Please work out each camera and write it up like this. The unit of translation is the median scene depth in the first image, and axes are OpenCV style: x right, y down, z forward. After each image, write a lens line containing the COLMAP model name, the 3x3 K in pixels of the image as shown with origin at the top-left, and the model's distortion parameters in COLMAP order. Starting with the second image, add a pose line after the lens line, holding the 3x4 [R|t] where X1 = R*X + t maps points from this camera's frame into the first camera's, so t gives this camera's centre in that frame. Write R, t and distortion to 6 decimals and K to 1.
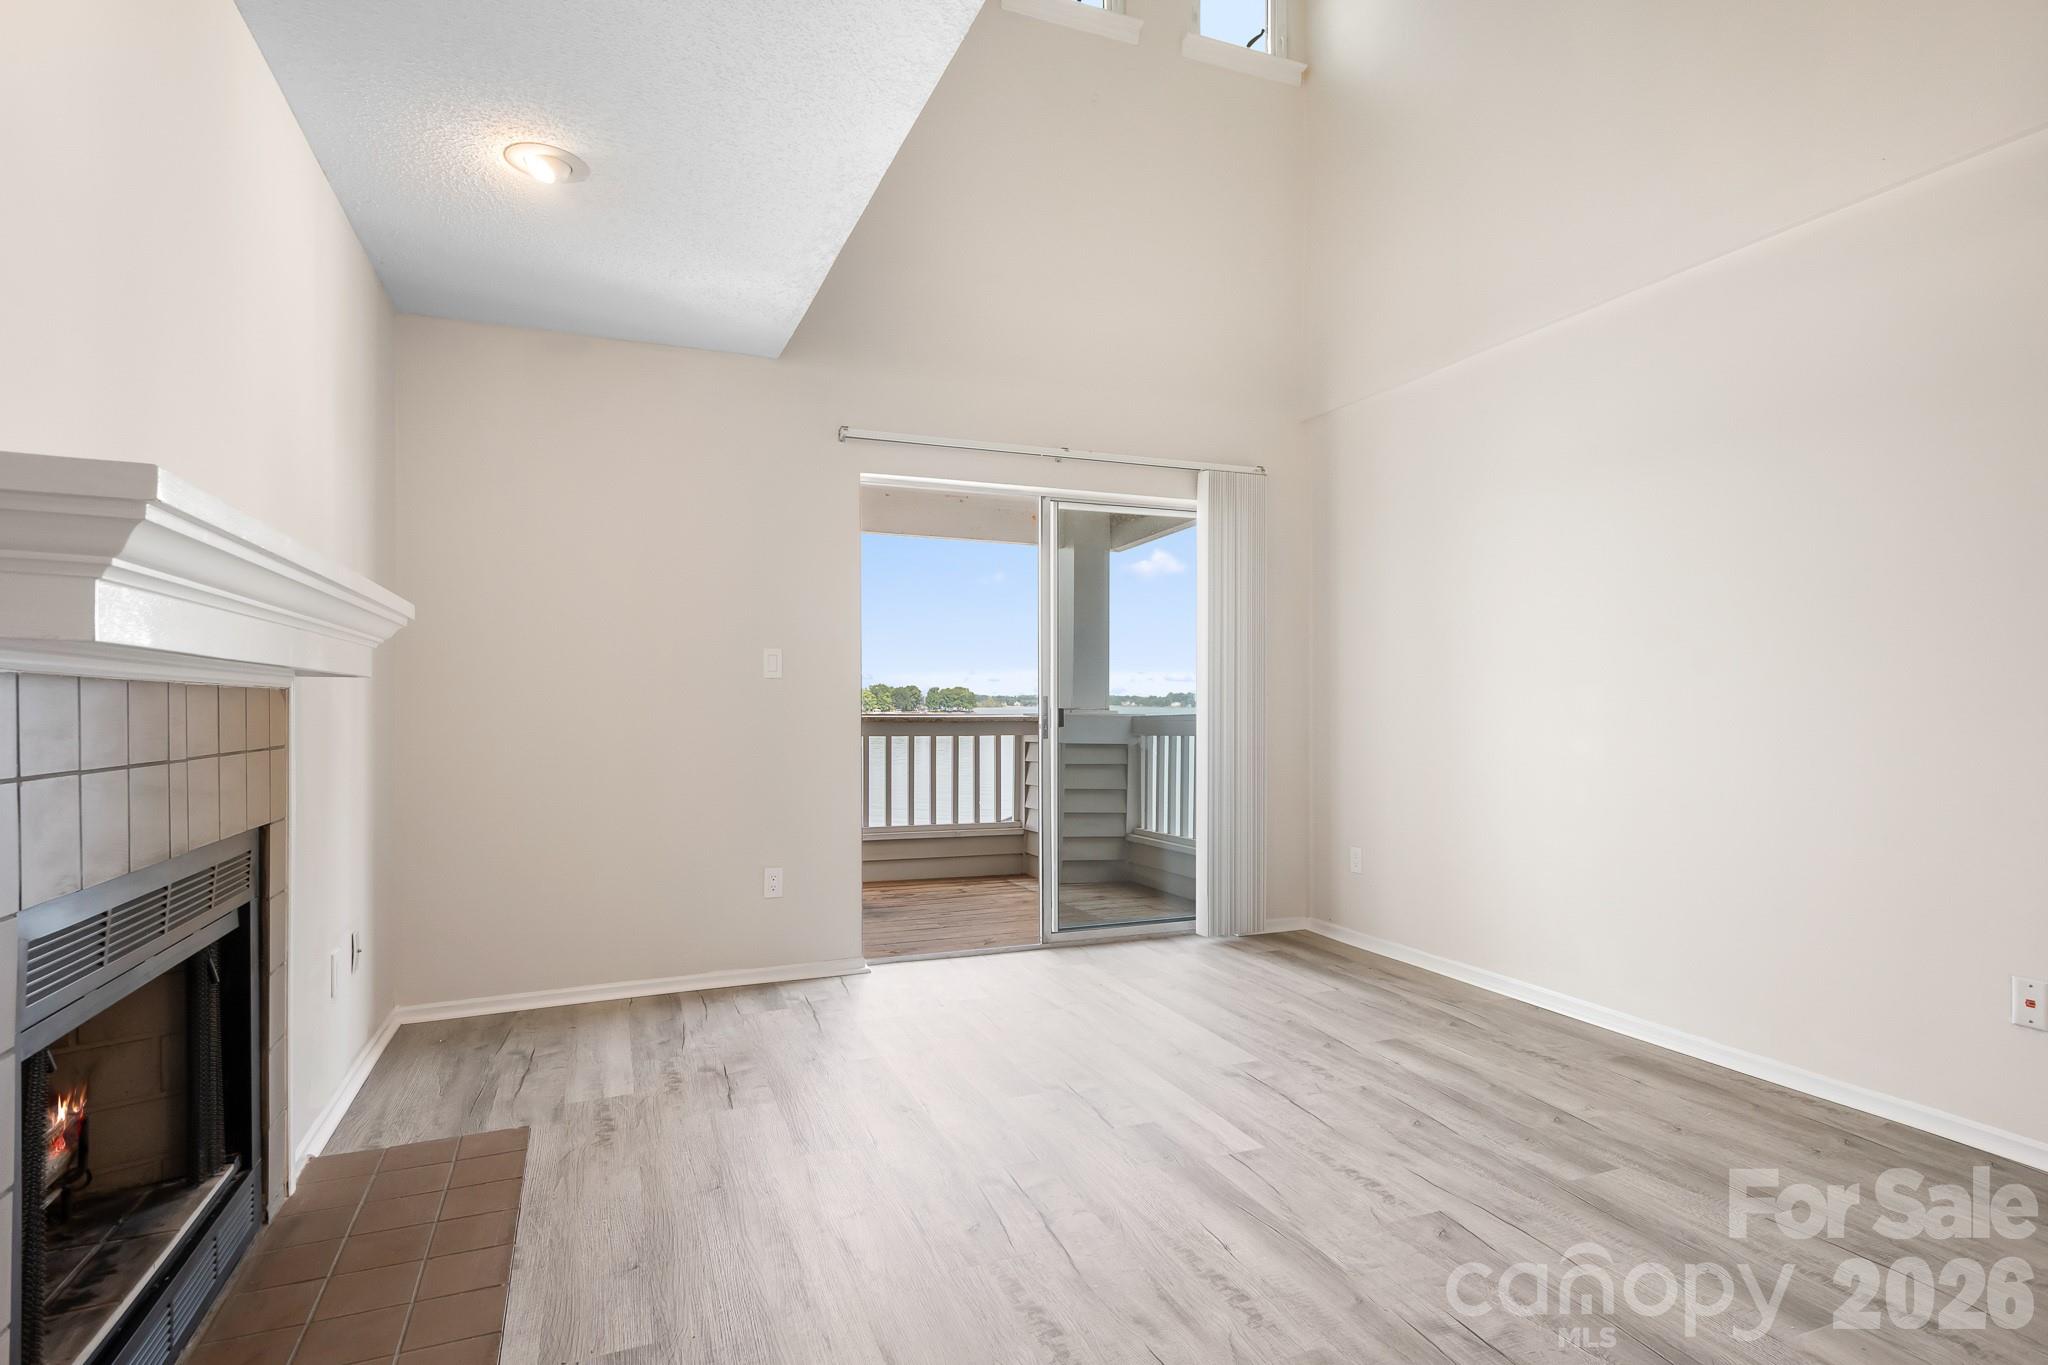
lens RADIAL K [[1022.5, 0, 1026.0], [0, 1022.5, 687.0], [0, 0, 1]] dist [0.002772, -0.001340]
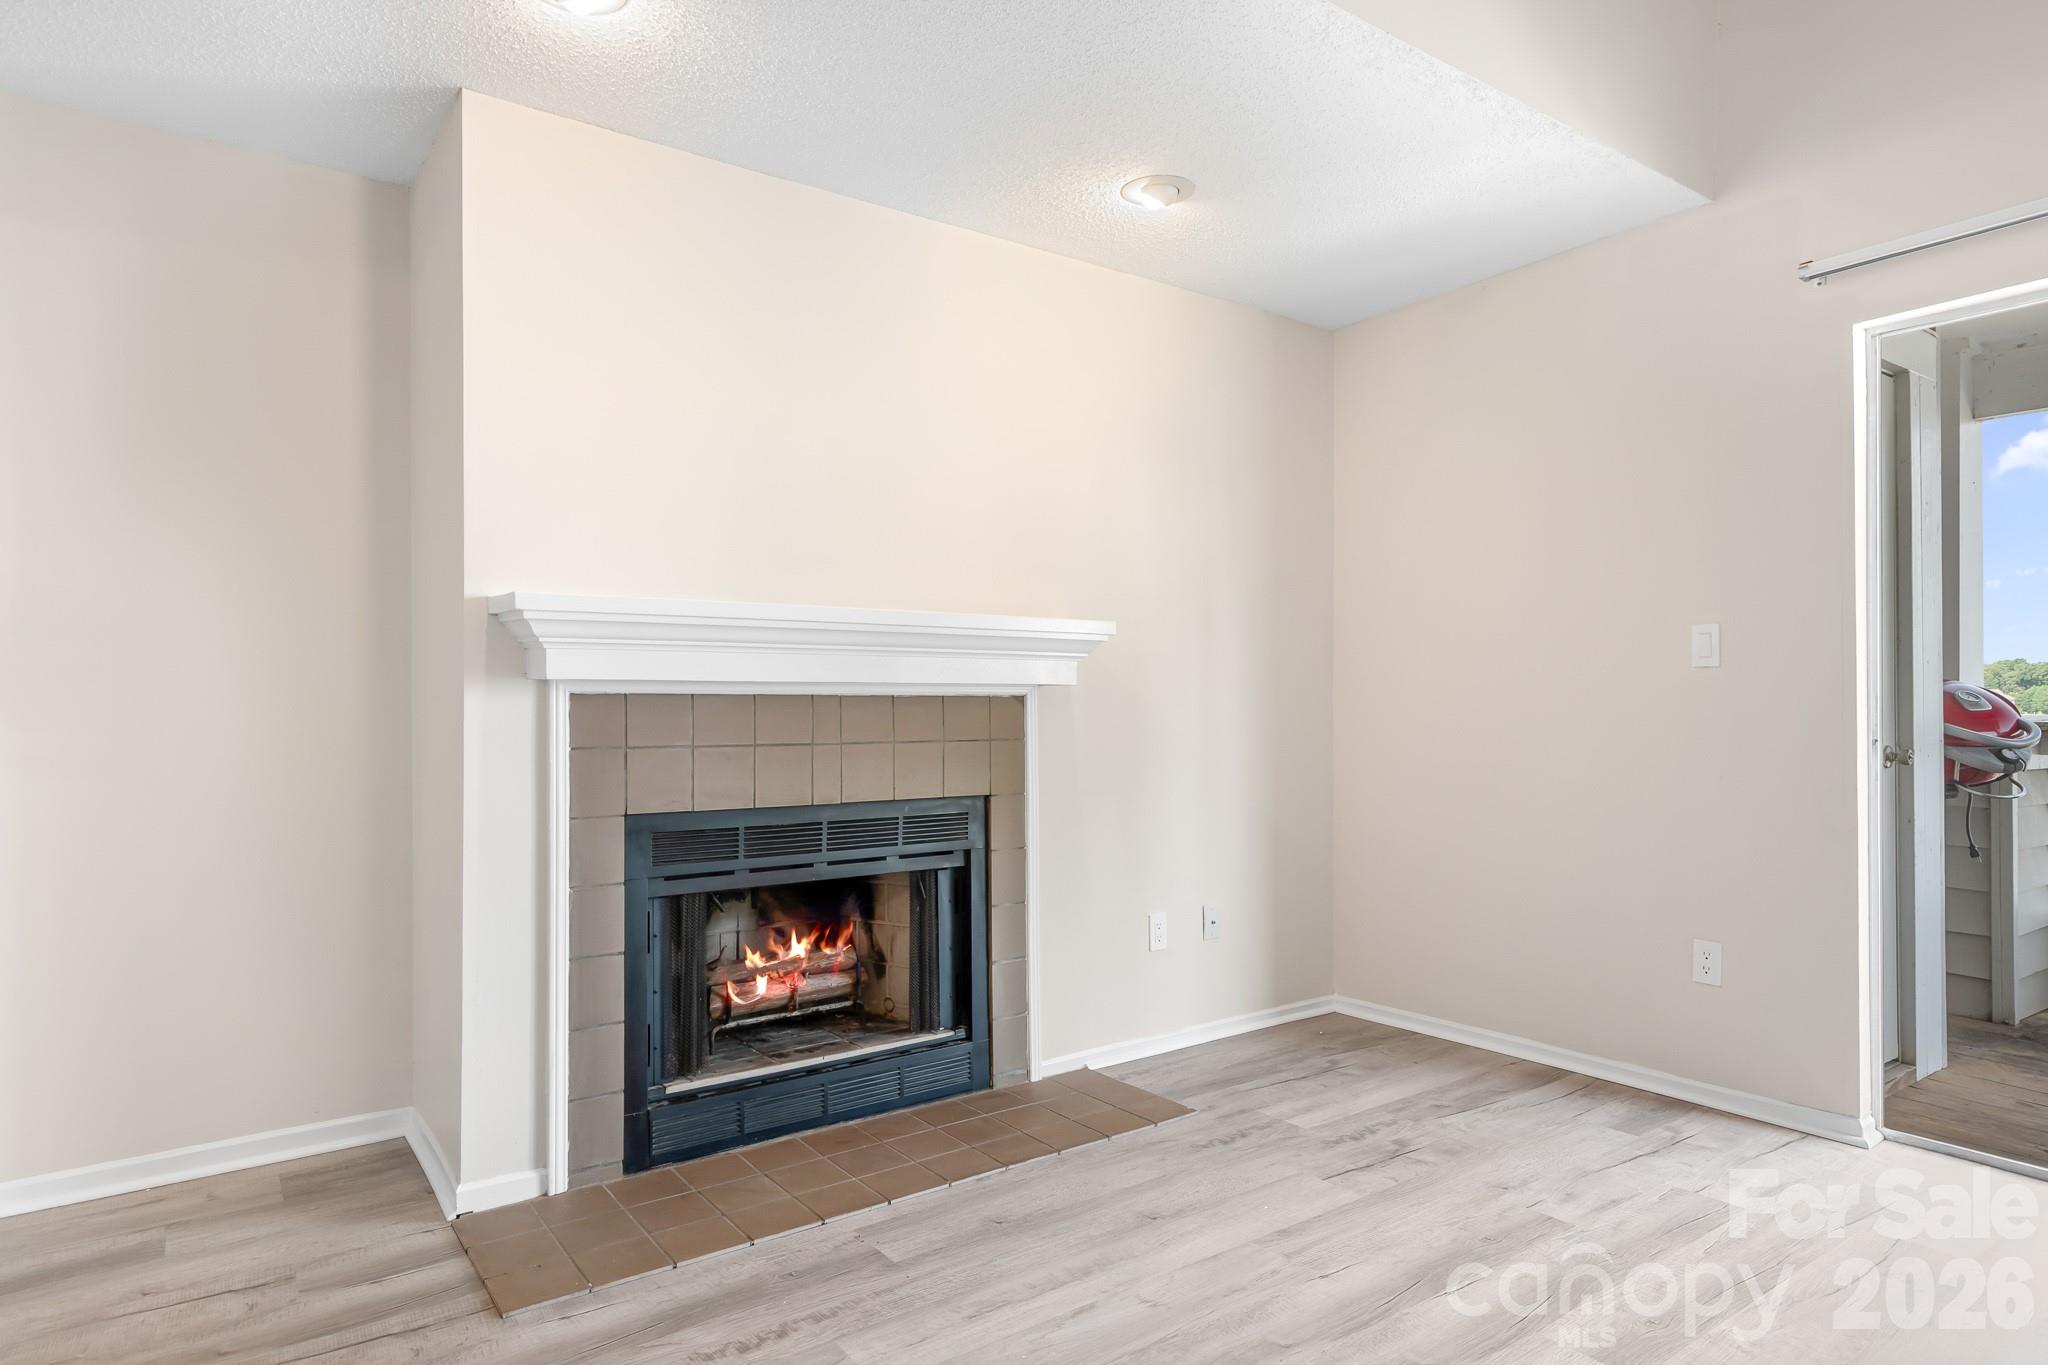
lens RADIAL K [[1159.3, 0, 1025.7], [0, 1159.3, 703.5], [0, 0, 1]] dist [0.009602, -0.003567]
pose [[0.230137, -0.002692, -0.973155, 0.490965], [0.019862, 0.999801, 0.001931, 0.006237], [0.972956, -0.019773, 0.230144, 0.443650]]
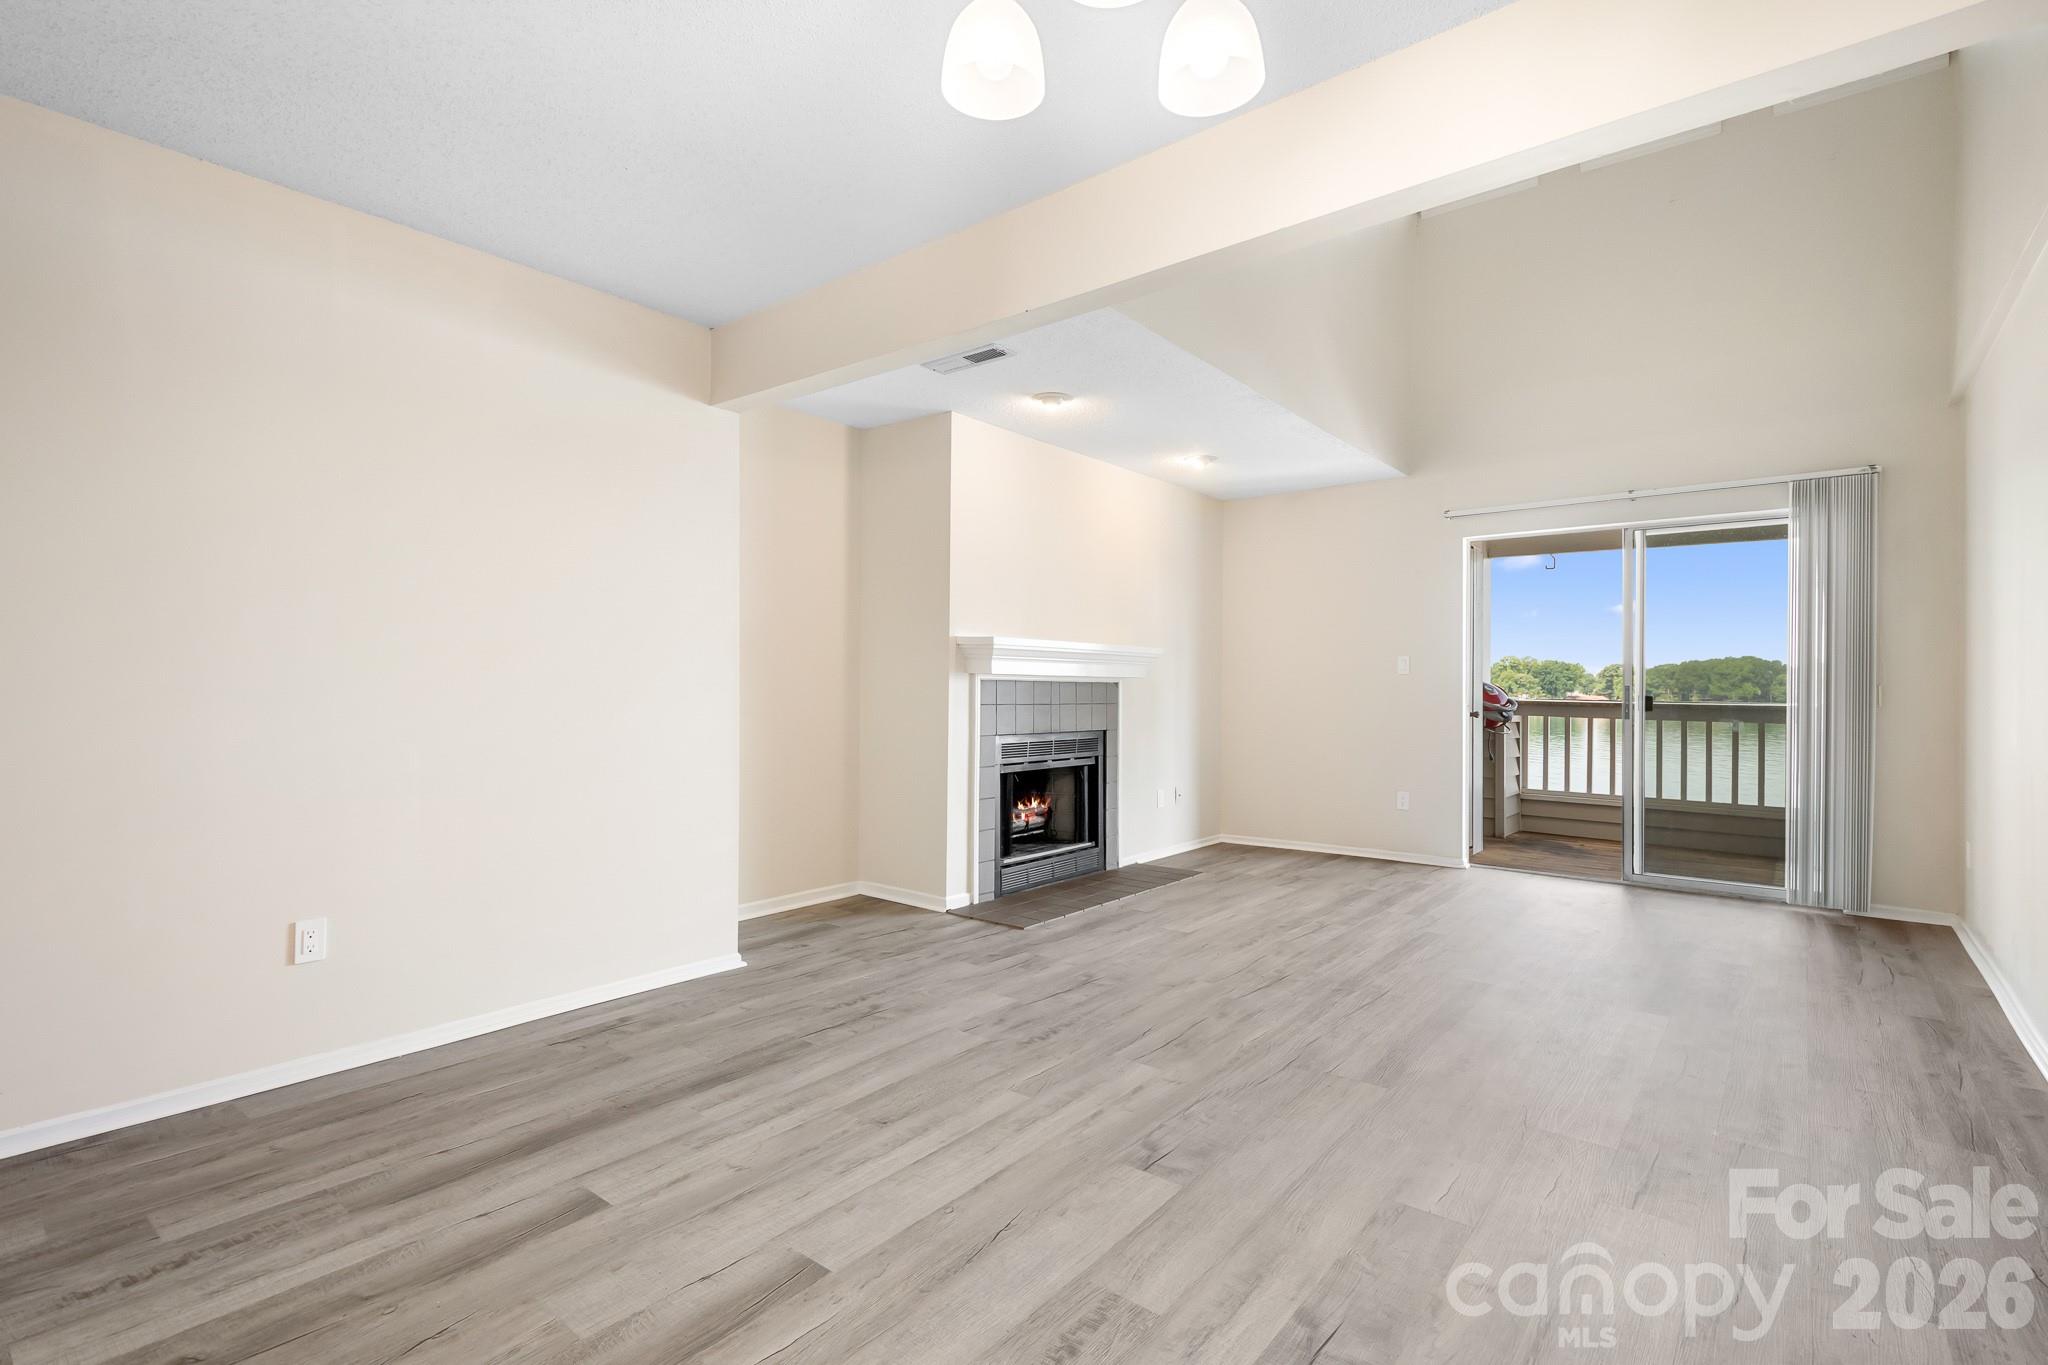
lens RADIAL K [[972.5, 0, 1018.3], [0, 972.5, 680.5], [0, 0, 1]] dist [0.001464, 0.000120]
pose [[0.482252, -0.001978, -0.876030, 0.960102], [0.005440, 0.999985, 0.000737, -0.004218], [0.876015, -0.005121, 0.482256, -0.326788]]
